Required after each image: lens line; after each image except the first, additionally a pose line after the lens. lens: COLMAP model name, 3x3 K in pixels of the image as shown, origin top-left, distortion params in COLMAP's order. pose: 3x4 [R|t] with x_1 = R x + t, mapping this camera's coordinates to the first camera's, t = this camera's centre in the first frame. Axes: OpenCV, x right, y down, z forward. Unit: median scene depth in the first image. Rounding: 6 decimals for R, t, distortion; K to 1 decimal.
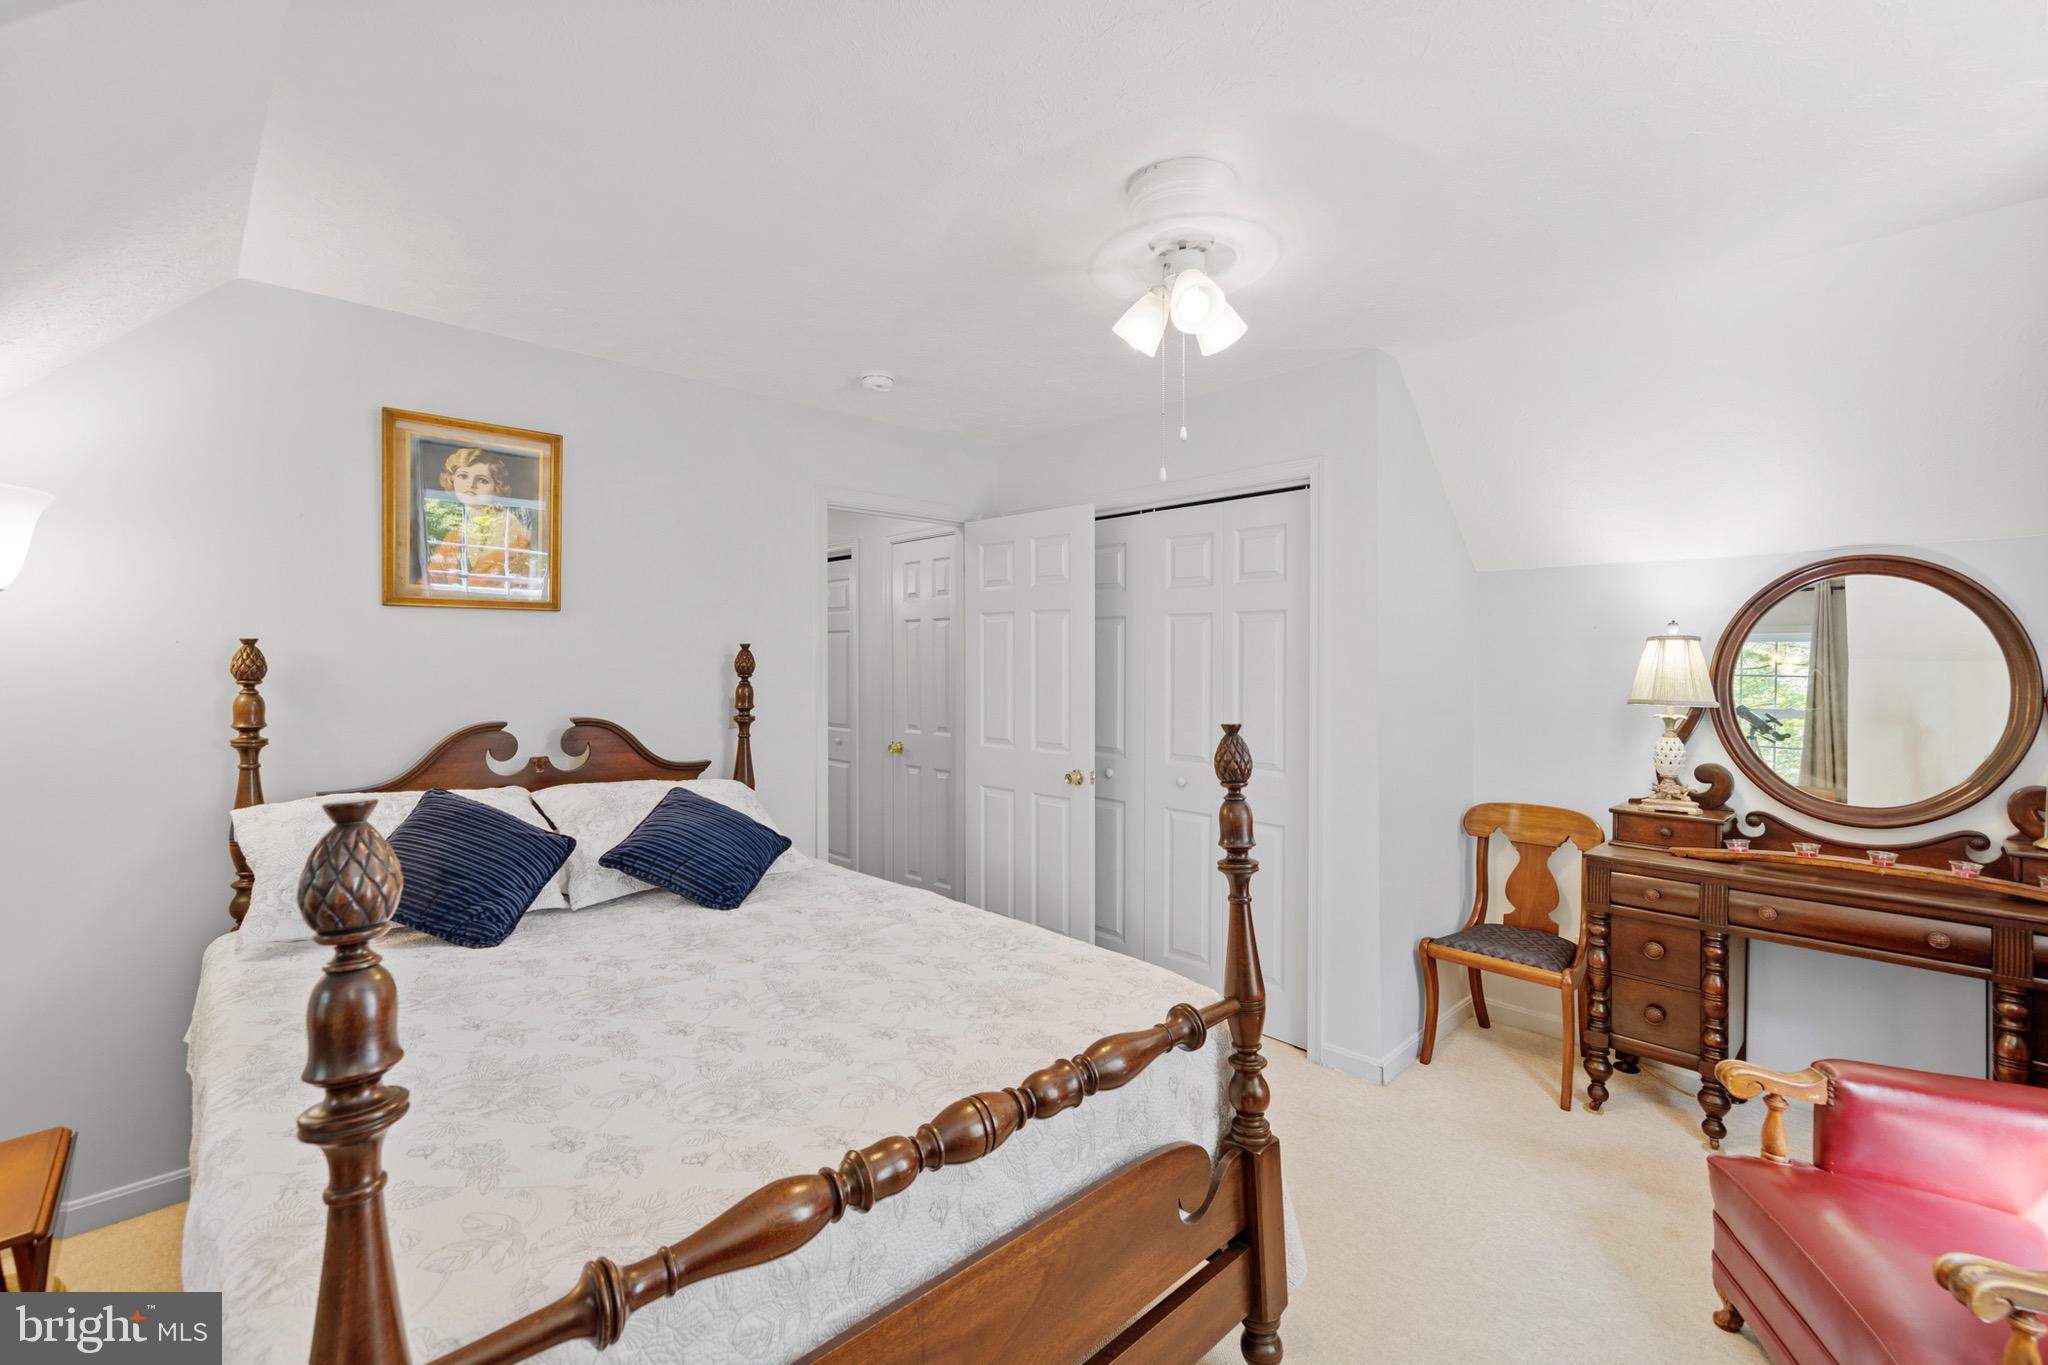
lens RADIAL K [[884.1, 0, 1030.5], [0, 884.1, 675.9], [0, 0, 1]] dist [0.011823, 0.000200]
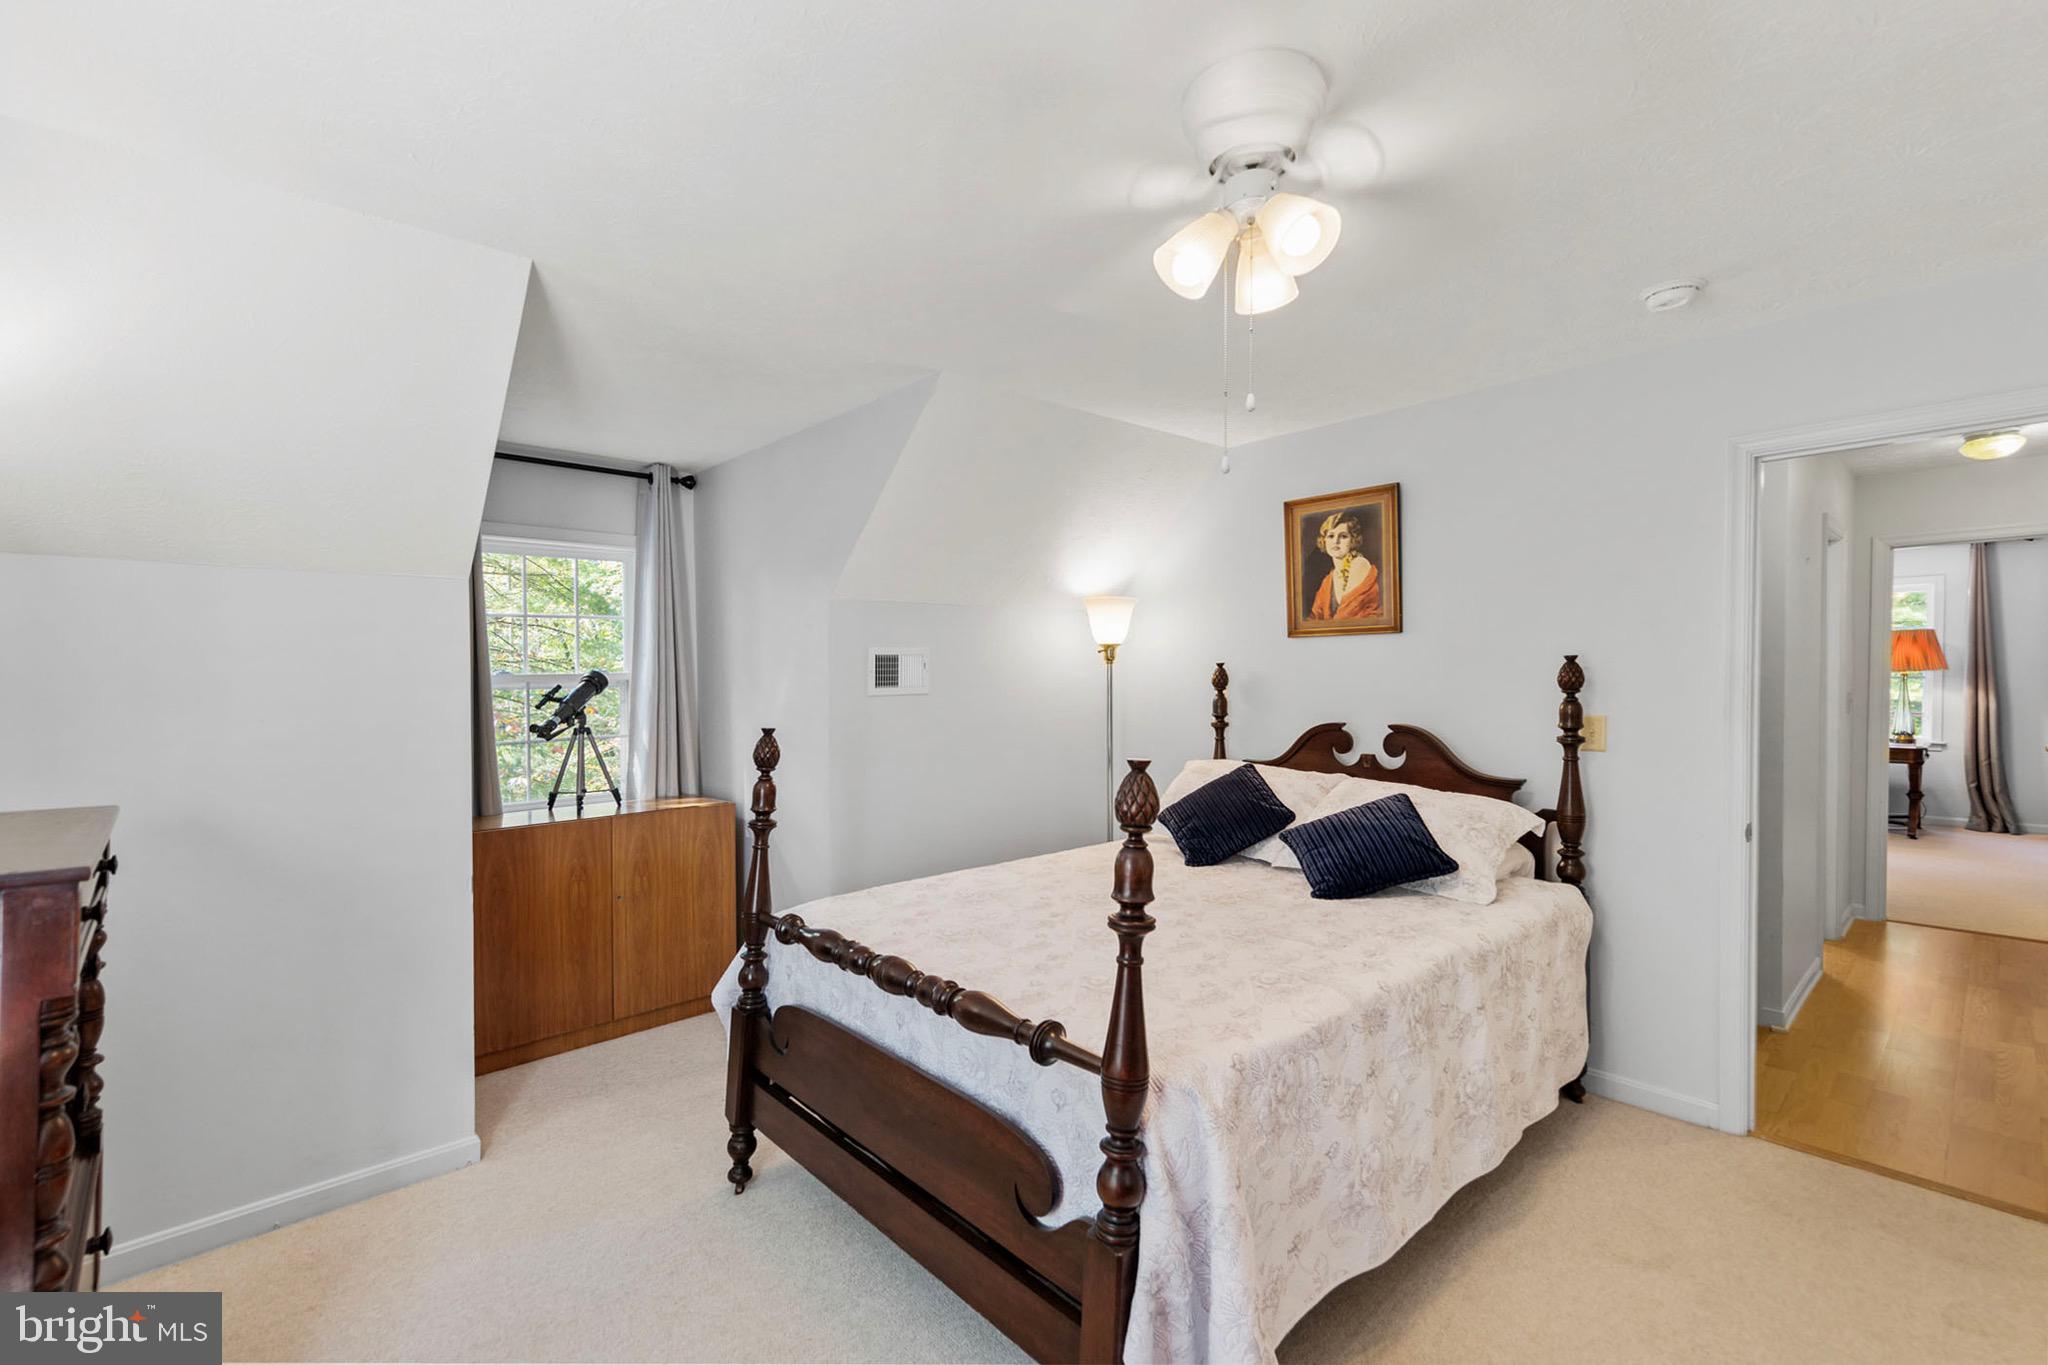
lens RADIAL K [[884.1, 0, 1030.5], [0, 884.1, 679.6], [0, 0, 1]] dist [0.011823, 0.000200]
pose [[-0.015149, 0.009254, -0.999842, 0.733000], [-0.006768, 0.999933, 0.009357, -0.021129], [0.999862, 0.006909, -0.015085, 0.605391]]
